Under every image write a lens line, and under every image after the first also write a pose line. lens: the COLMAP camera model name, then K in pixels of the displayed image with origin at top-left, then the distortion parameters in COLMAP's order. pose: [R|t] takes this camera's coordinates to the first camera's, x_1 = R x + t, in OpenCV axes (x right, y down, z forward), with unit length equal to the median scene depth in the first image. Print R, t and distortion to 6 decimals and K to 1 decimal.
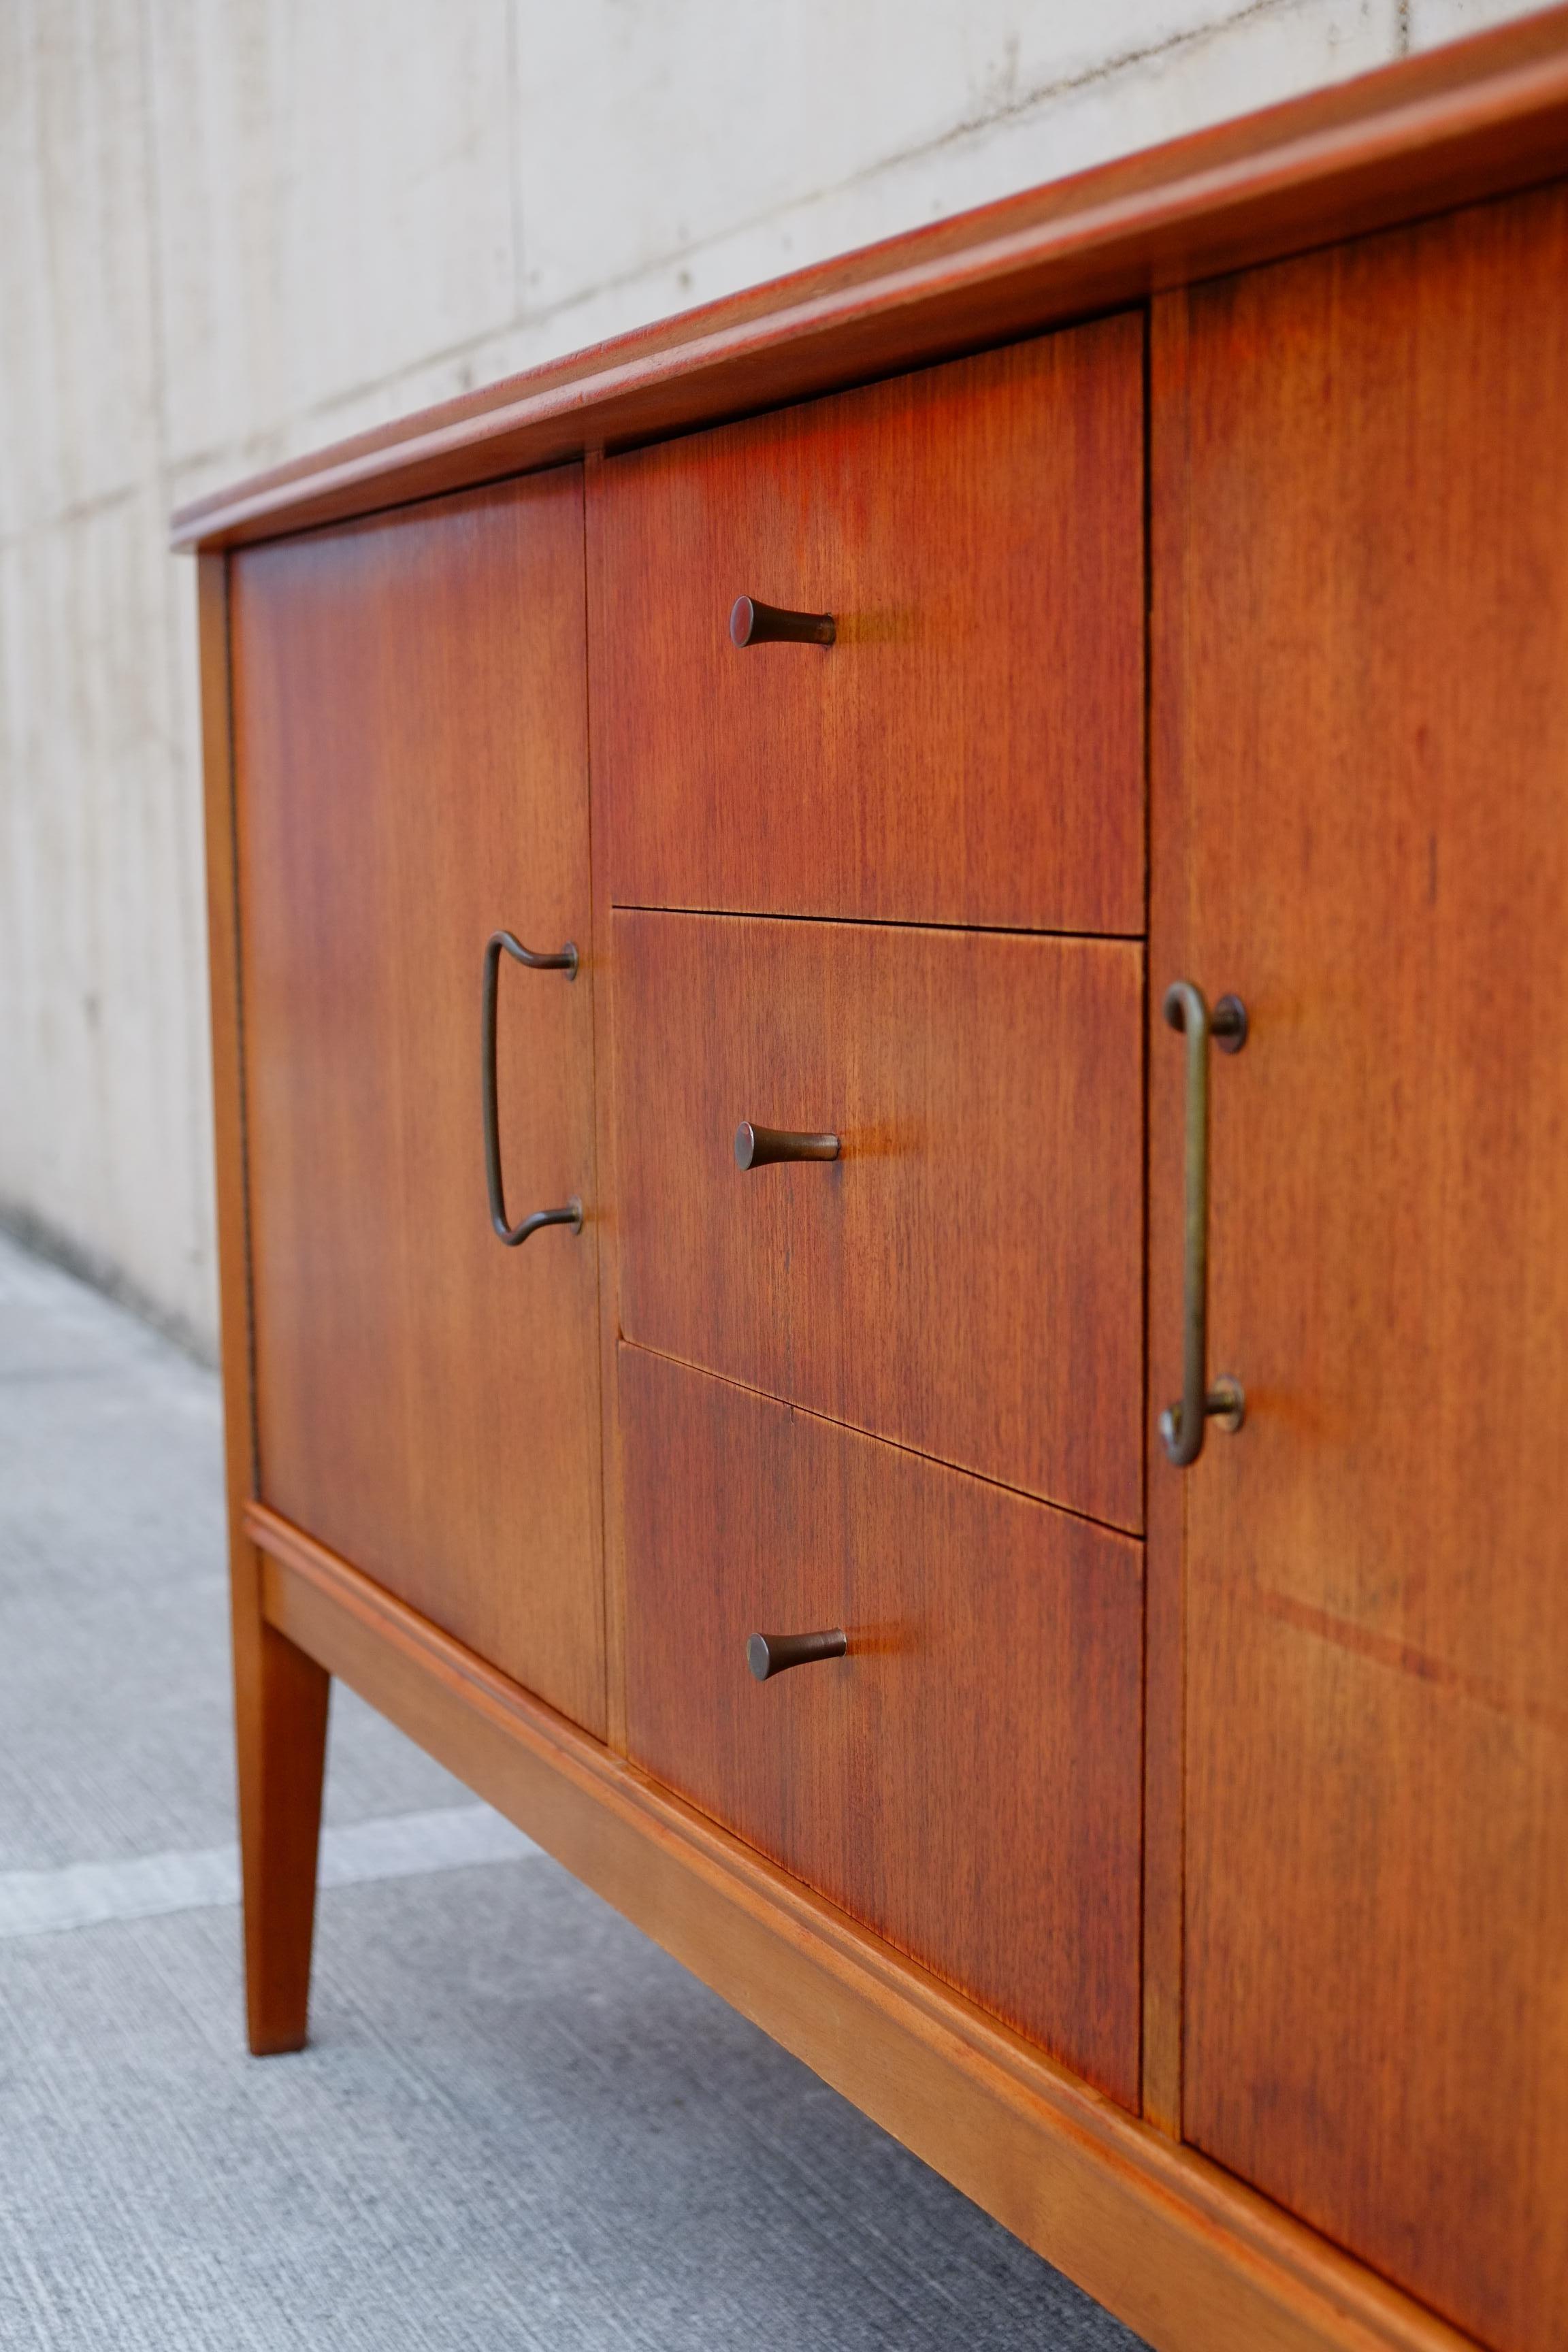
lens RADIAL K [[3226.3, 0, 789.9], [0, 3226.3, 1204.3], [0, 0, 1]] dist [-0.062300, 0.159398]
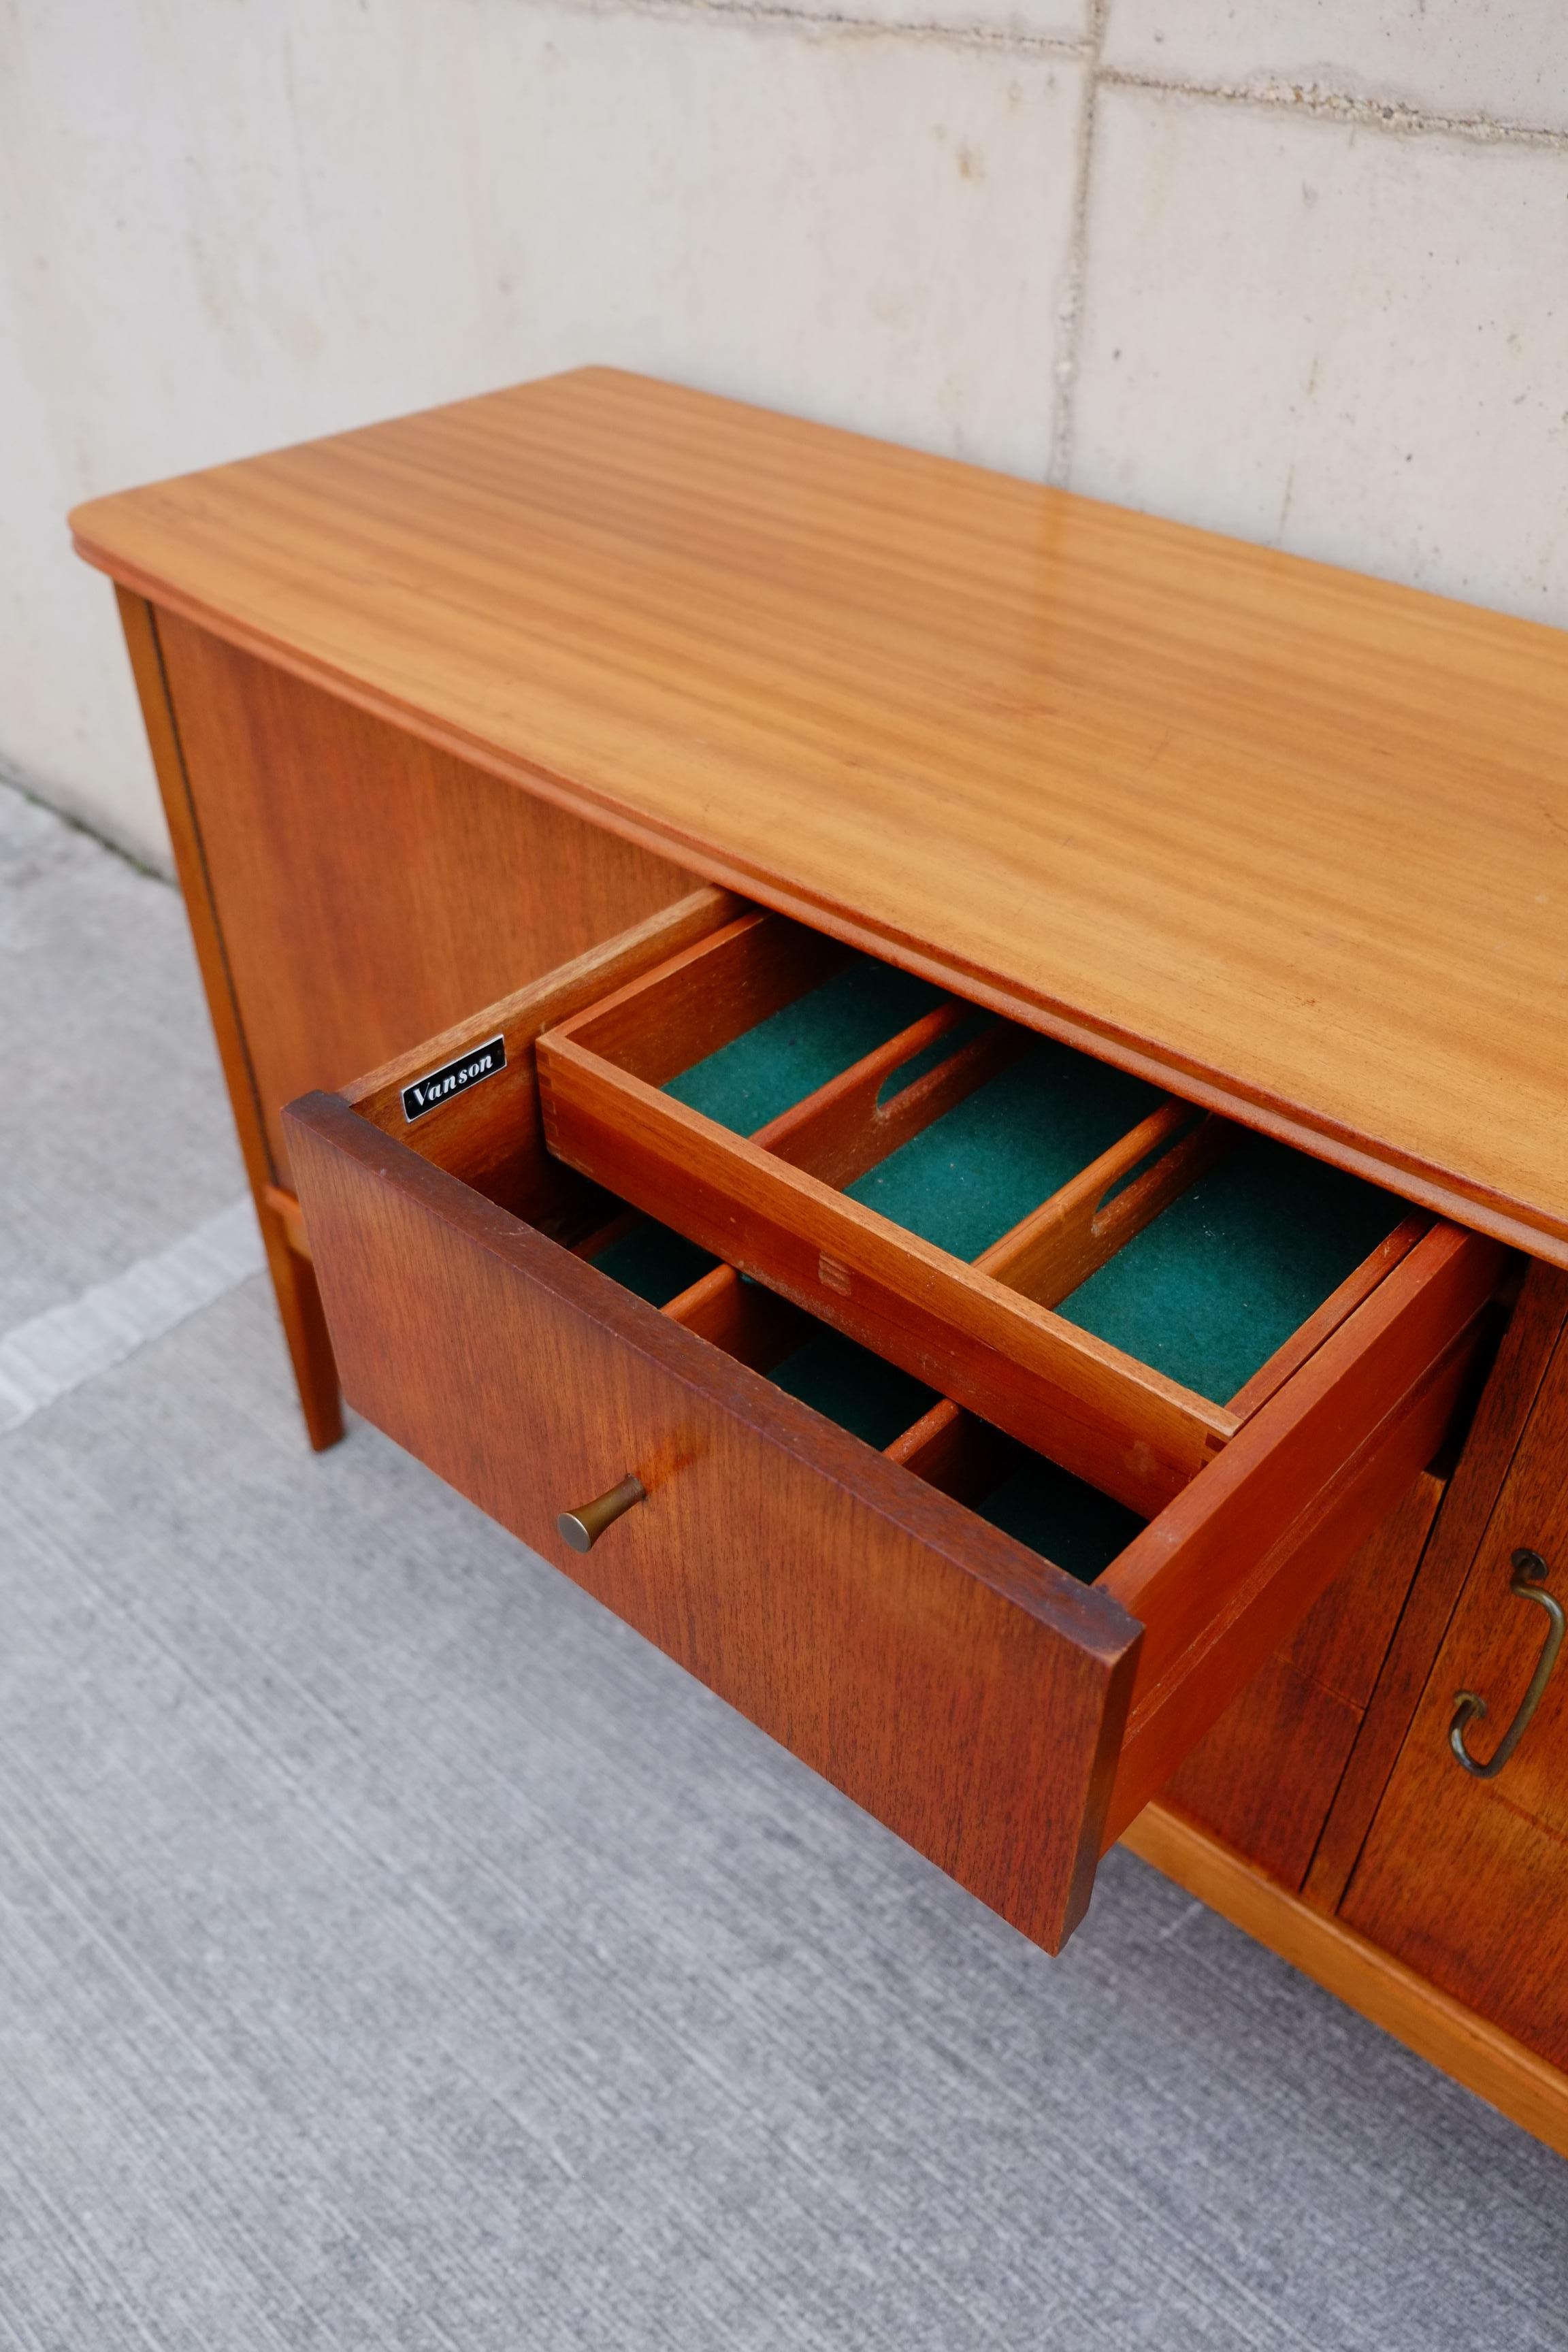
lens RADIAL K [[1838.7, 0, 781.5], [0, 1838.7, 1186.3], [0, 0, 1]] dist [-0.041556, 0.040202]
pose [[0.916450, -0.241178, 0.319300, -0.356554], [0.035834, 0.844212, 0.534811, -0.563398], [-0.398541, -0.478686, 0.782320, 0.399590]]
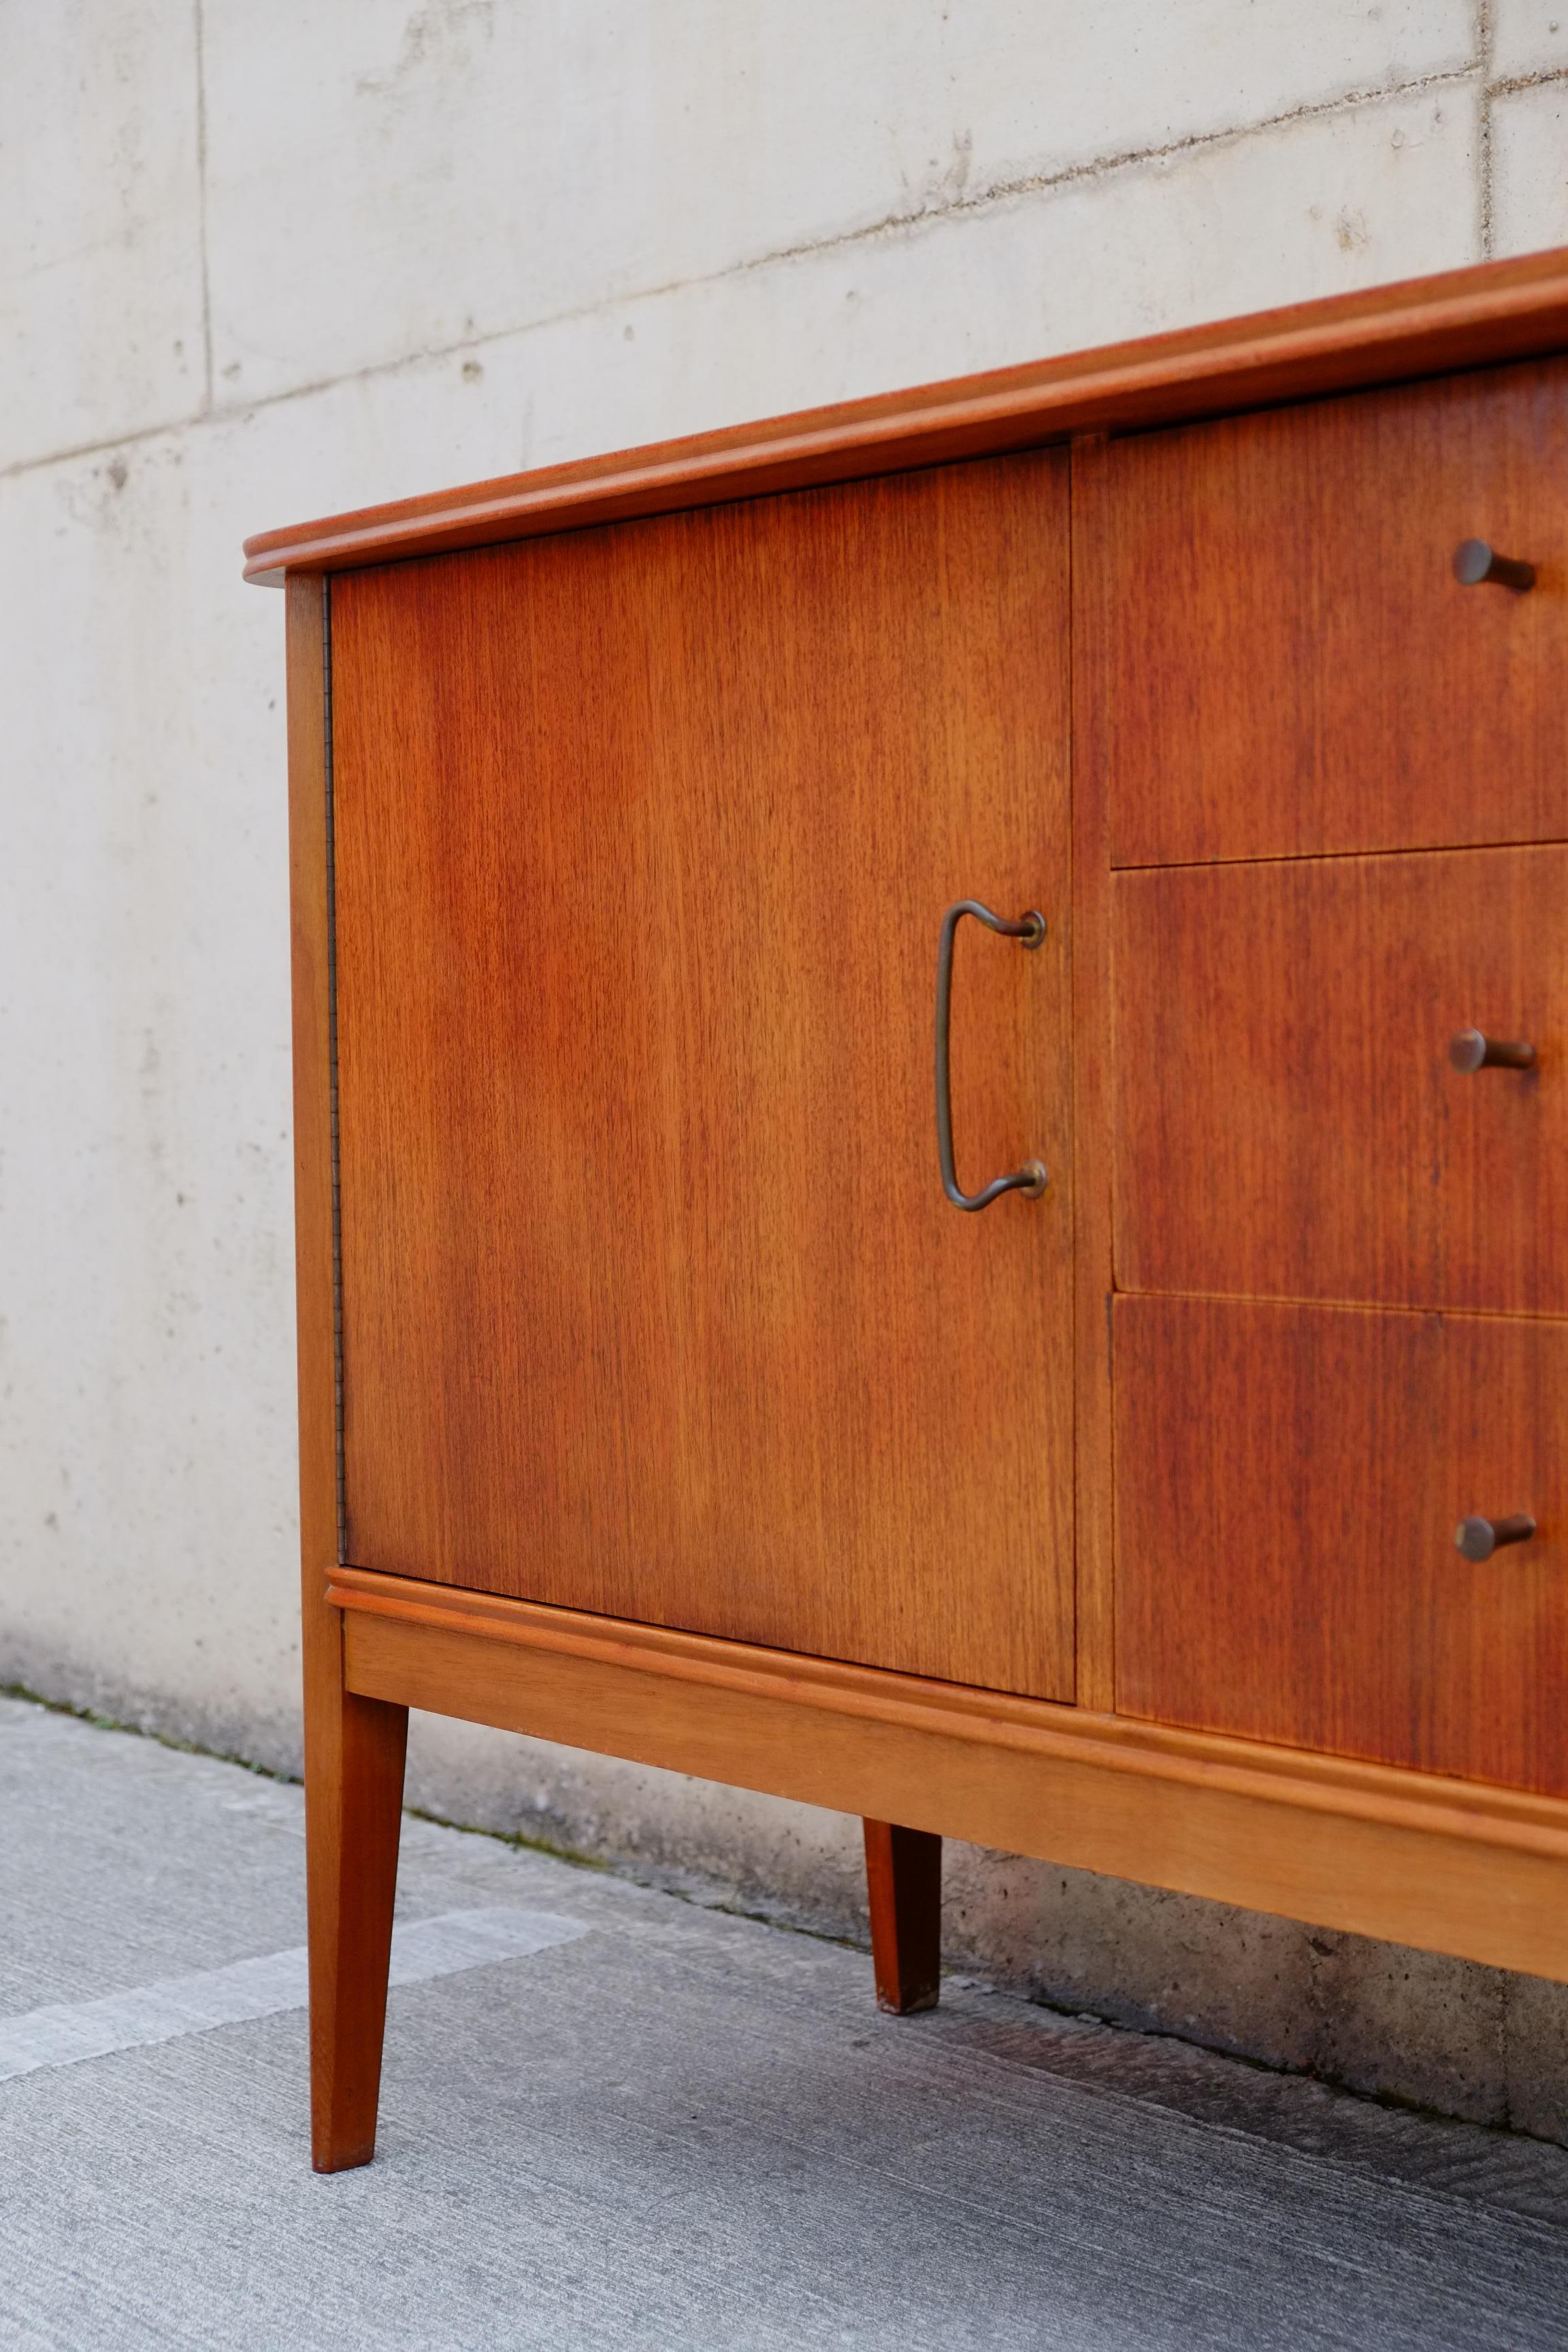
lens RADIAL K [[3376.1, 0, 786.9], [0, 3376.1, 1208.4], [0, 0, 1]] dist [-0.042339, 0.158524]
pose [[0.952992, -0.012203, 0.302751, -0.548146], [0.035921, 0.996692, -0.072897, 0.103414], [-0.300860, 0.080345, 0.950278, 0.013508]]
